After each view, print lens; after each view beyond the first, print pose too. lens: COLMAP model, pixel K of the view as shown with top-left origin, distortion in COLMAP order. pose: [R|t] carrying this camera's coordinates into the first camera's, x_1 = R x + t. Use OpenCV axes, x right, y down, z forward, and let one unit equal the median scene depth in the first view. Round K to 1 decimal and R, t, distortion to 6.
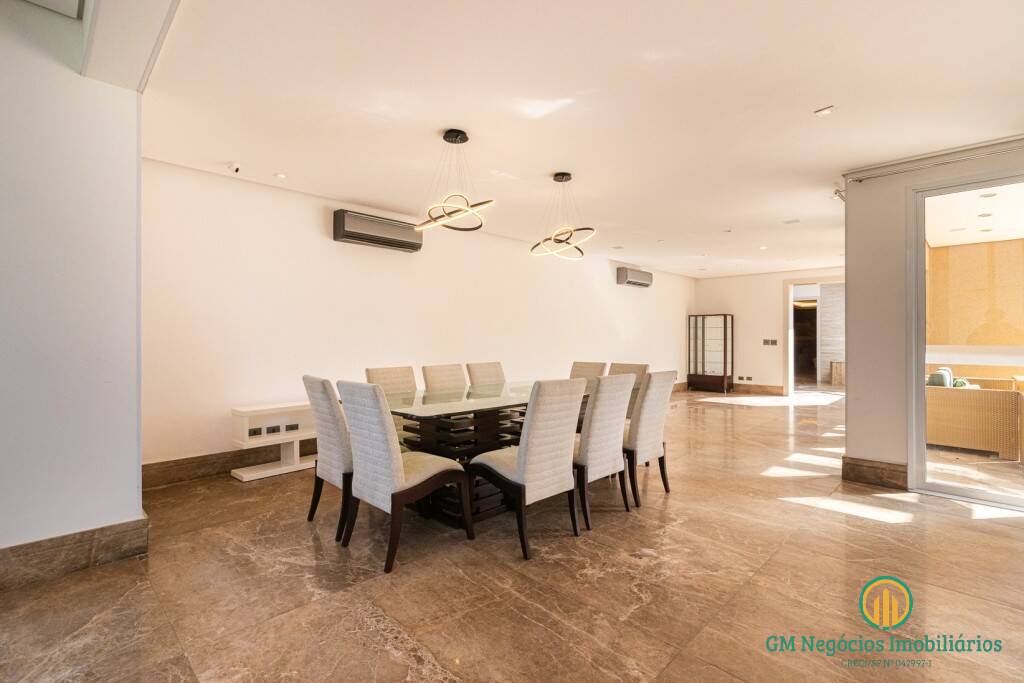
lens RADIAL K [[468.2, 0, 491.7], [0, 468.2, 337.6], [0, 0, 1]] dist [0.002461, 0.001138]
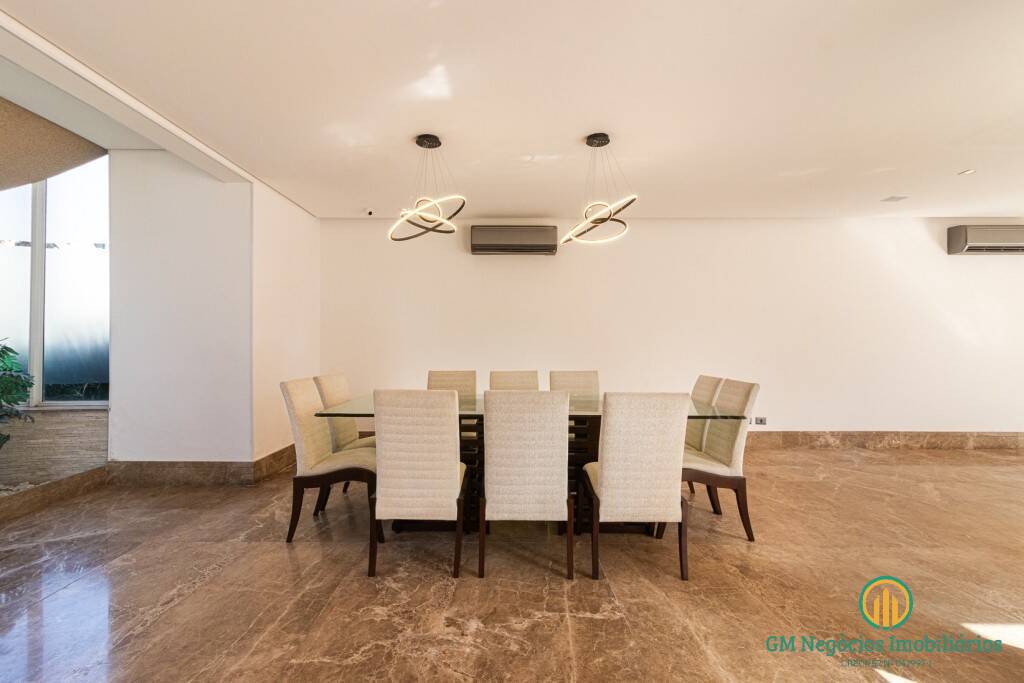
lens RADIAL K [[468.2, 0, 510.1], [0, 468.2, 342.3], [0, 0, 1]] dist [0.002461, 0.001138]
pose [[0.709805, -0.001837, -0.704396, 0.910928], [0.000843, 0.999998, -0.001759, 0.001971], [0.704398, 0.000654, 0.709805, 0.505319]]
